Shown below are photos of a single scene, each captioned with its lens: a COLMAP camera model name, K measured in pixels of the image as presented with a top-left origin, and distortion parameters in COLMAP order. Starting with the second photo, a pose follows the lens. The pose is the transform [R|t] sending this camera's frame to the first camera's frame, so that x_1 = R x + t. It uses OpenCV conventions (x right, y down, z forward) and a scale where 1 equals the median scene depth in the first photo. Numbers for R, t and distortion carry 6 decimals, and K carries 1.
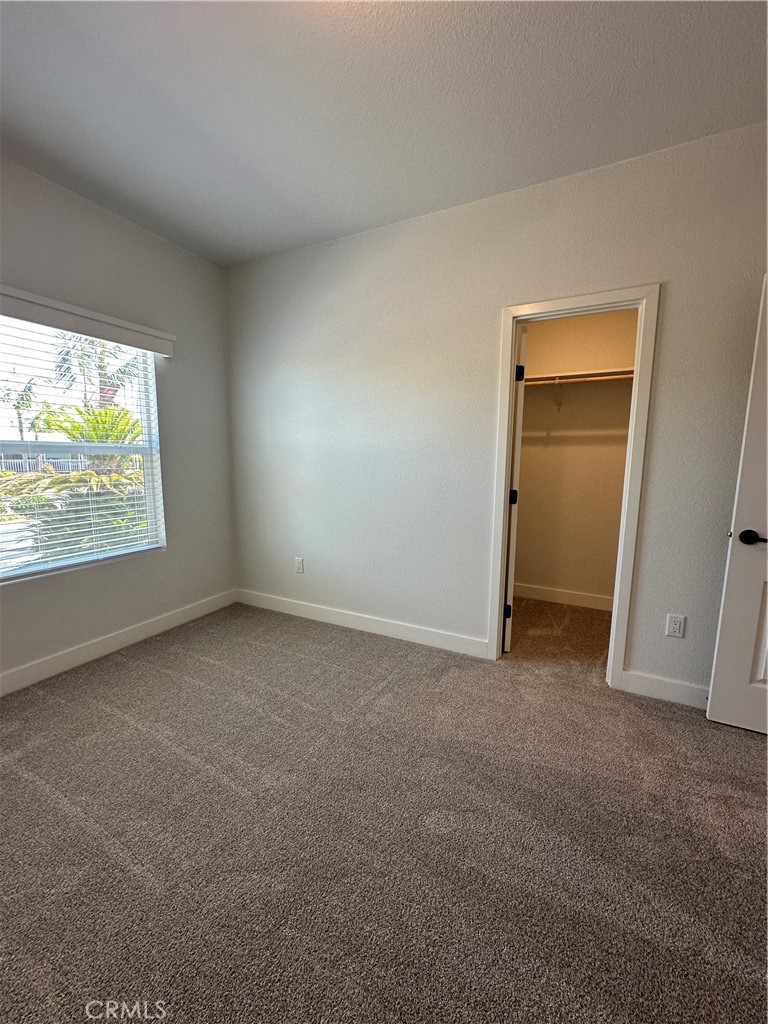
lens RADIAL K [[410.0, 0, 382.2], [0, 410.0, 511.7], [0, 0, 1]] dist [0.002518, 0.000197]
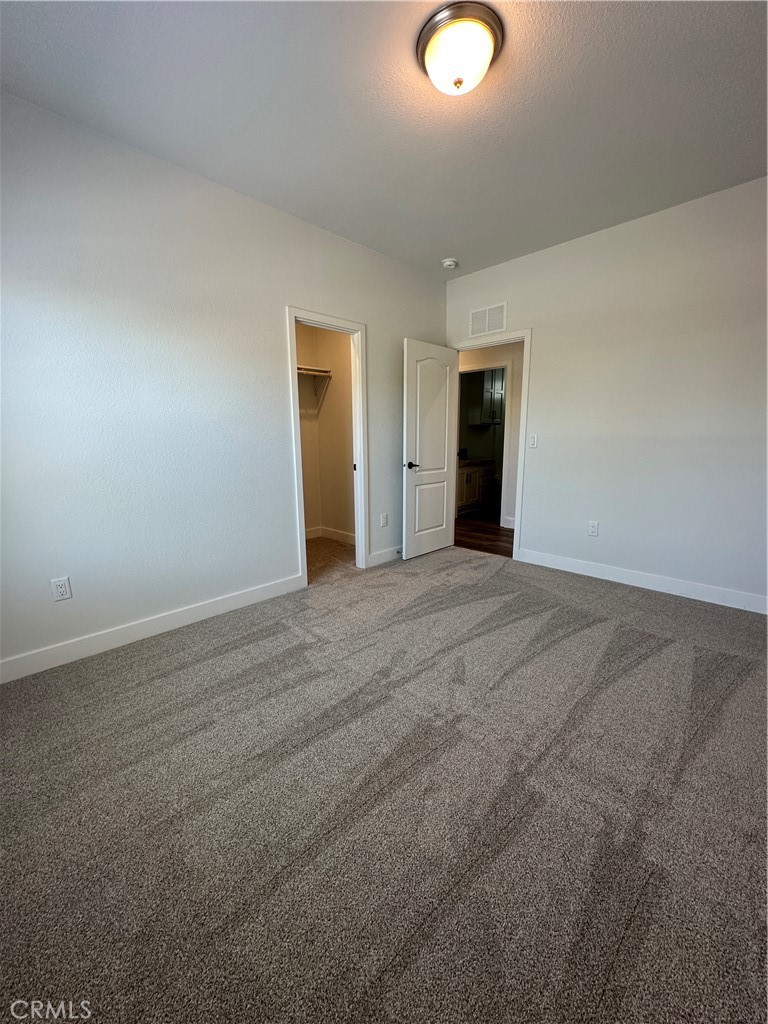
lens RADIAL K [[410.0, 0, 382.1], [0, 410.0, 509.1], [0, 0, 1]] dist [0.002518, 0.000197]
pose [[0.311893, -0.181149, 0.932689, -0.942145], [0.142464, 0.979475, 0.142596, -0.031067], [-0.939376, 0.088399, 0.331298, 0.381002]]
